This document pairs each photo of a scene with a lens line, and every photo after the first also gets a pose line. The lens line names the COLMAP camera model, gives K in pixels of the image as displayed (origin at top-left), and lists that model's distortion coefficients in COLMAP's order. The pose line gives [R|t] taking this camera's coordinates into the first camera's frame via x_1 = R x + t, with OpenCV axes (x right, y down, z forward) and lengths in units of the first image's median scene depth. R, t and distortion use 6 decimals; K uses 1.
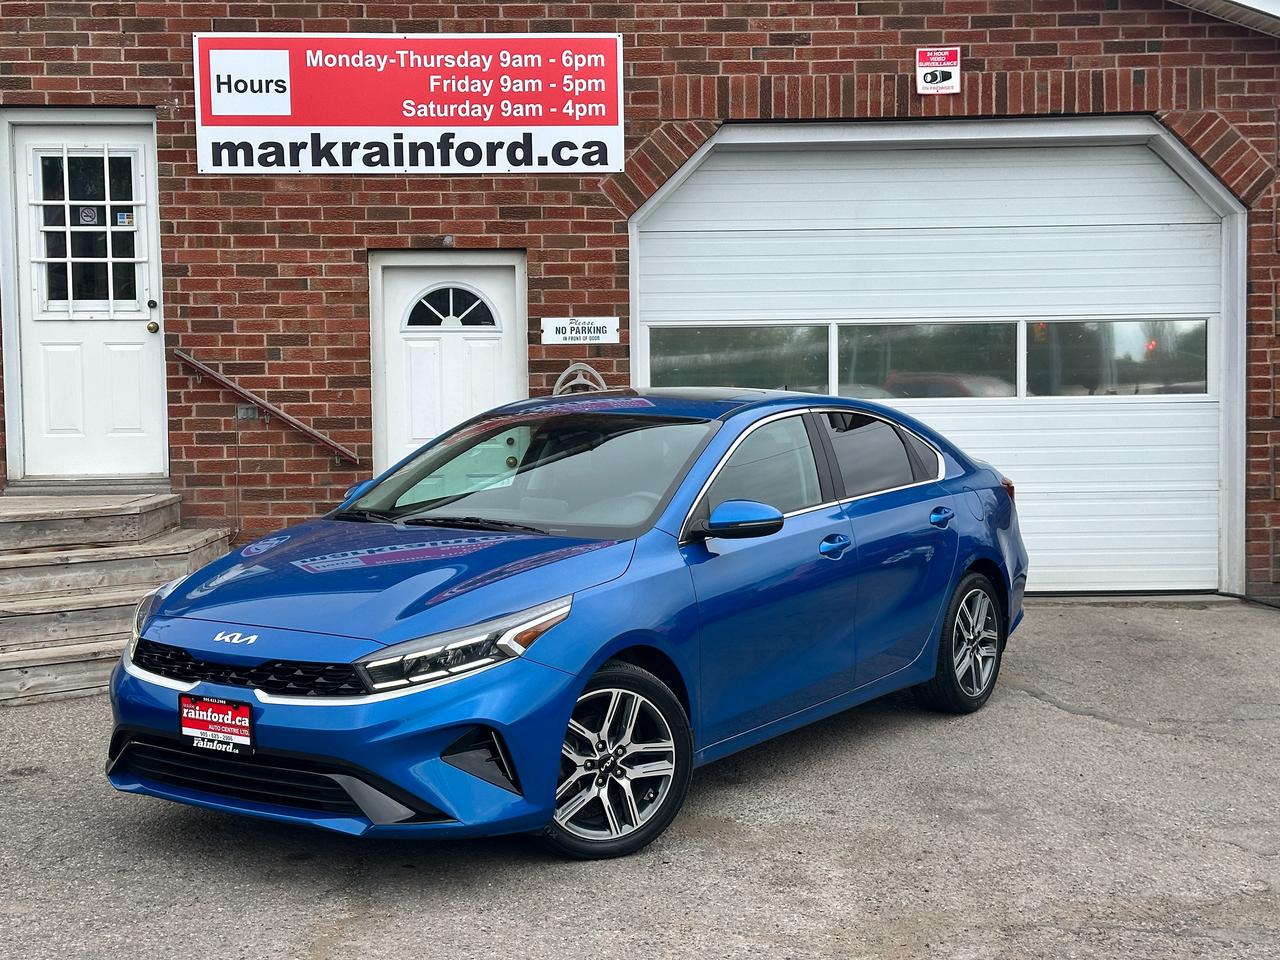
lens RADIAL K [[1771.1, 0, 647.1], [0, 1771.1, 484.1], [0, 0, 1]] dist [0.120651, 0.000000]
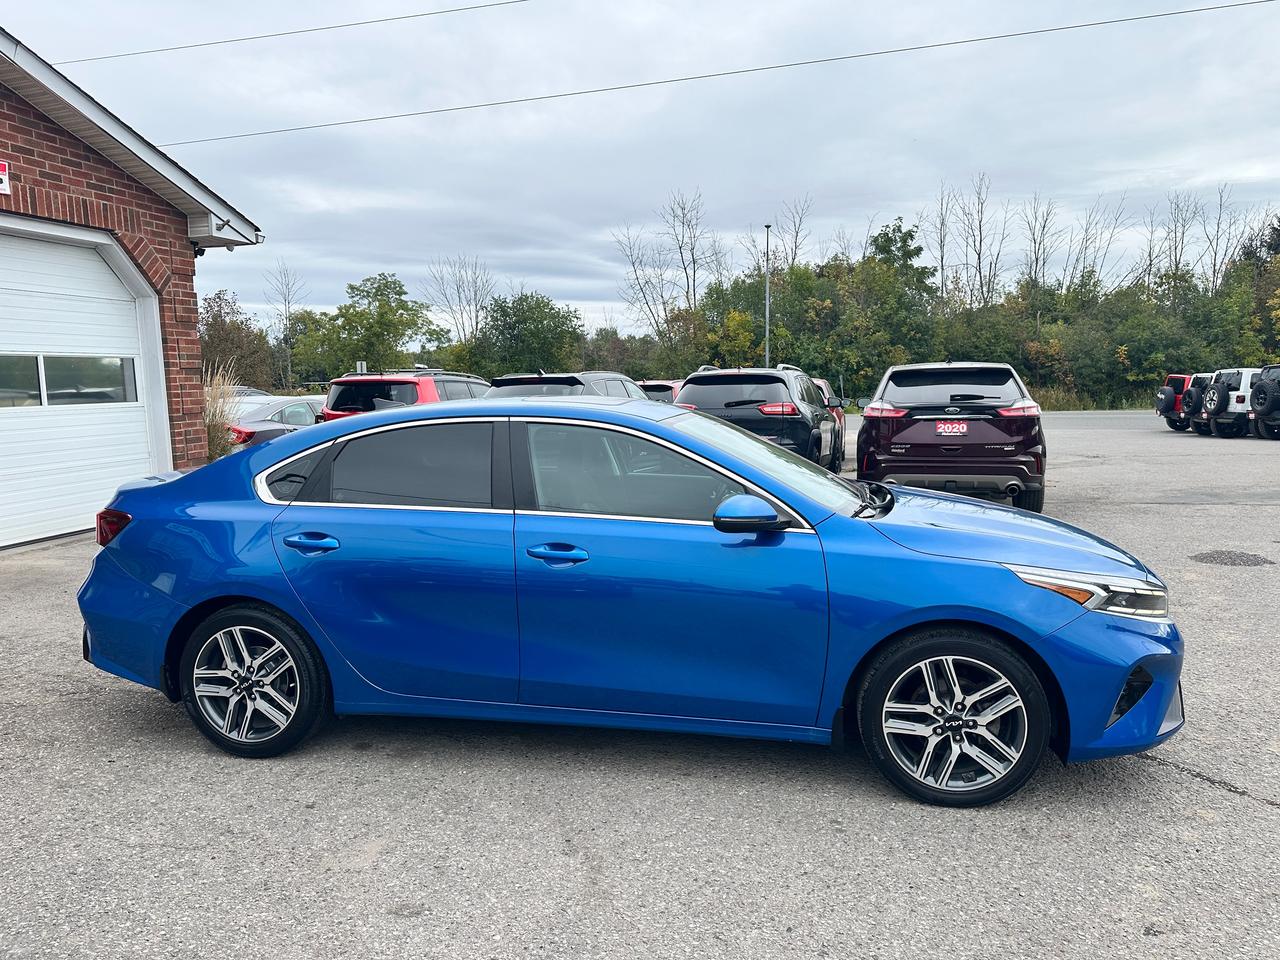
lens RADIAL K [[903.5, 0, 646.7], [0, 903.5, 473.4], [0, 0, 1]] dist [0.034144, -0.046422]
pose [[0.270084, -0.091000, 0.958527, -0.407862], [0.068348, 0.994824, 0.075187, -0.015438], [-0.960408, 0.045207, 0.274906, 0.317017]]
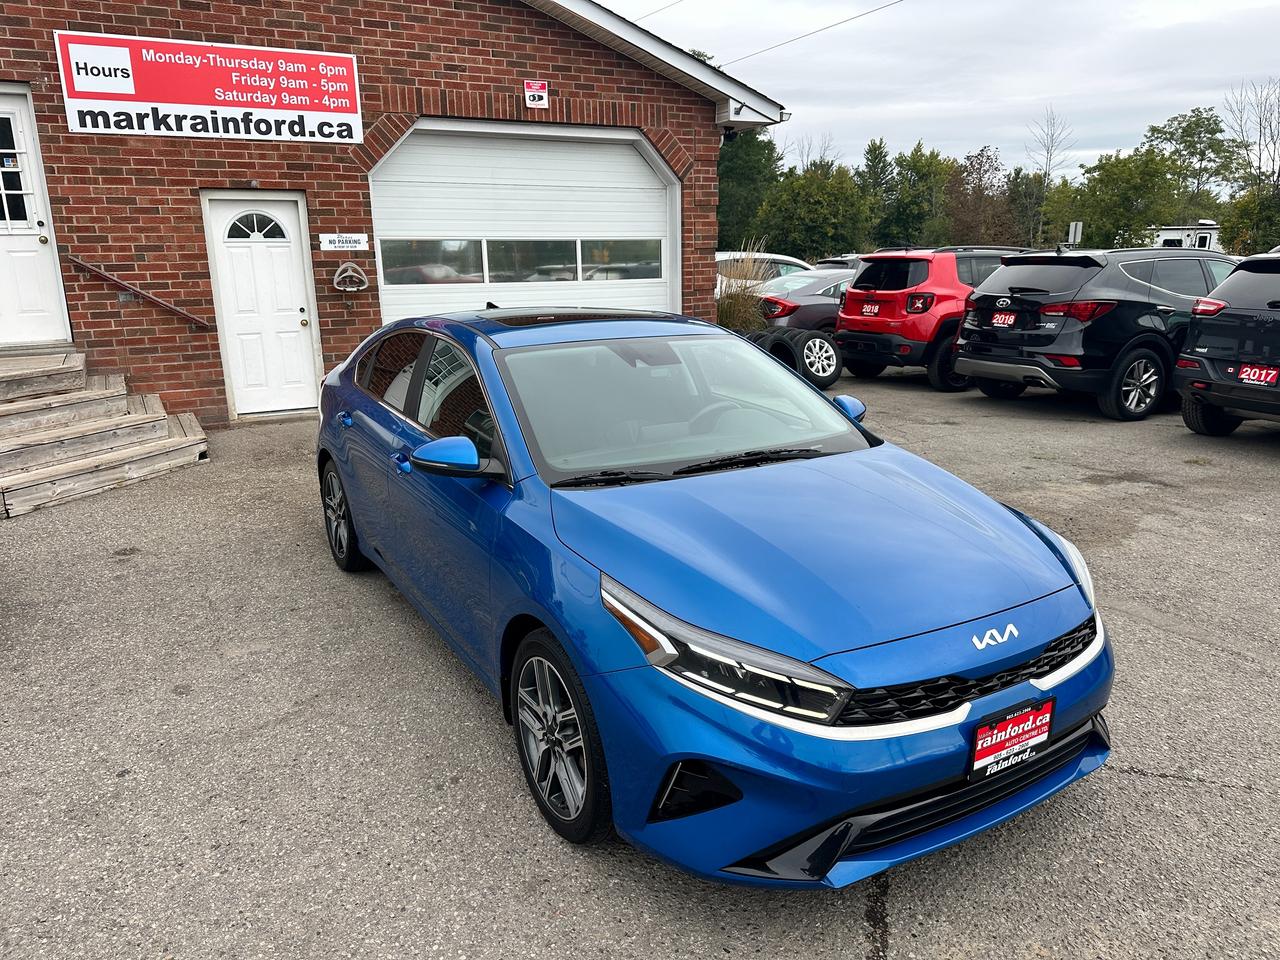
lens RADIAL K [[903.5, 0, 636.7], [0, 903.5, 485.3], [0, 0, 1]] dist [0.034144, -0.046422]
pose [[0.891779, -0.113144, 0.438096, -0.191293], [0.027374, 0.979948, 0.197362, -0.023719], [-0.451642, -0.164011, 0.876995, 0.090242]]
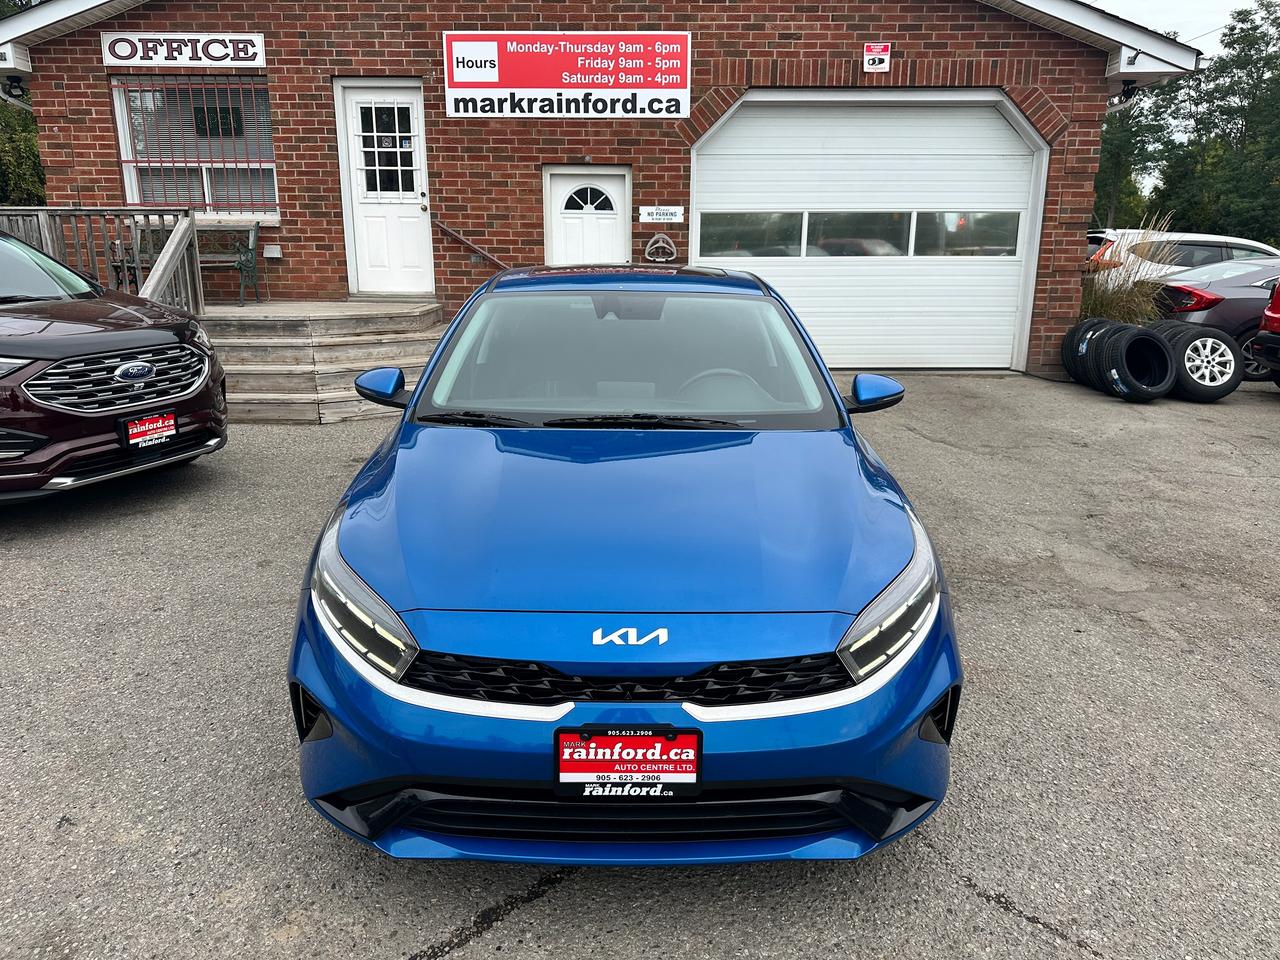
lens RADIAL K [[903.5, 0, 645.2], [0, 903.5, 481.0], [0, 0, 1]] dist [0.034144, -0.046422]
pose [[0.998781, 0.028541, -0.040285, -0.010398], [-0.019709, 0.978629, 0.204689, -0.010297], [0.045266, -0.203645, 0.977998, 0.065592]]
